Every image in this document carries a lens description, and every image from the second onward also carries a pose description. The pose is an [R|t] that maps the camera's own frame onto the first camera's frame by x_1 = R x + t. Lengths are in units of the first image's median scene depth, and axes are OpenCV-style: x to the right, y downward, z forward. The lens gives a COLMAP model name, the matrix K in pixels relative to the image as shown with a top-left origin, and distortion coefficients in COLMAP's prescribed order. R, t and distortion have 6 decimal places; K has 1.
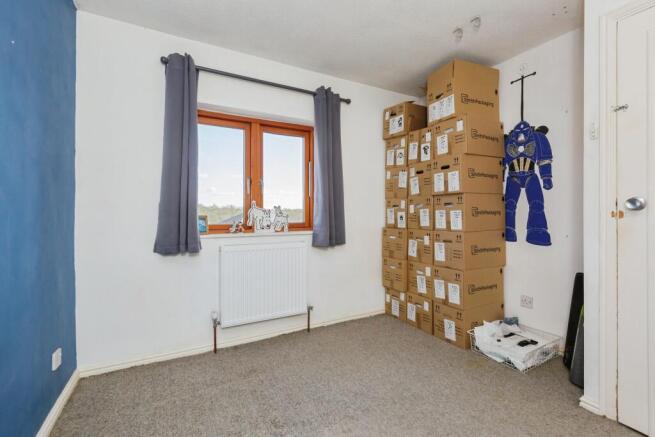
lens RADIAL K [[310.4, 0, 323.9], [0, 310.4, 208.7], [0, 0, 1]] dist [0.021096, -0.010550]
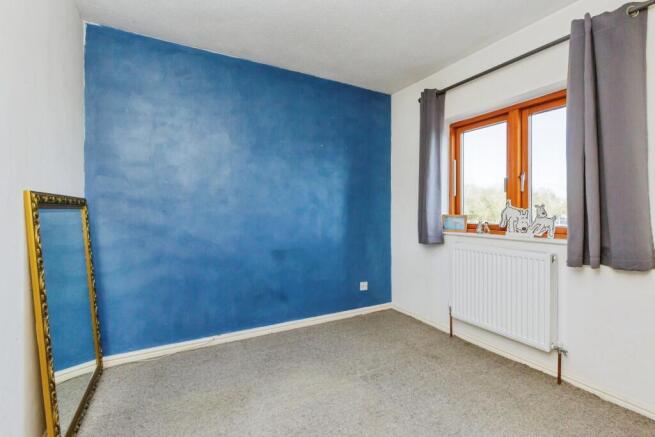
lens RADIAL K [[310.4, 0, 323.9], [0, 310.4, 208.7], [0, 0, 1]] dist [0.021096, -0.010550]
pose [[-0.038727, -0.014329, -0.999147, 0.712198], [-0.002215, 0.999896, -0.014254, 0.015730], [0.999247, 0.001661, -0.038754, 0.526857]]
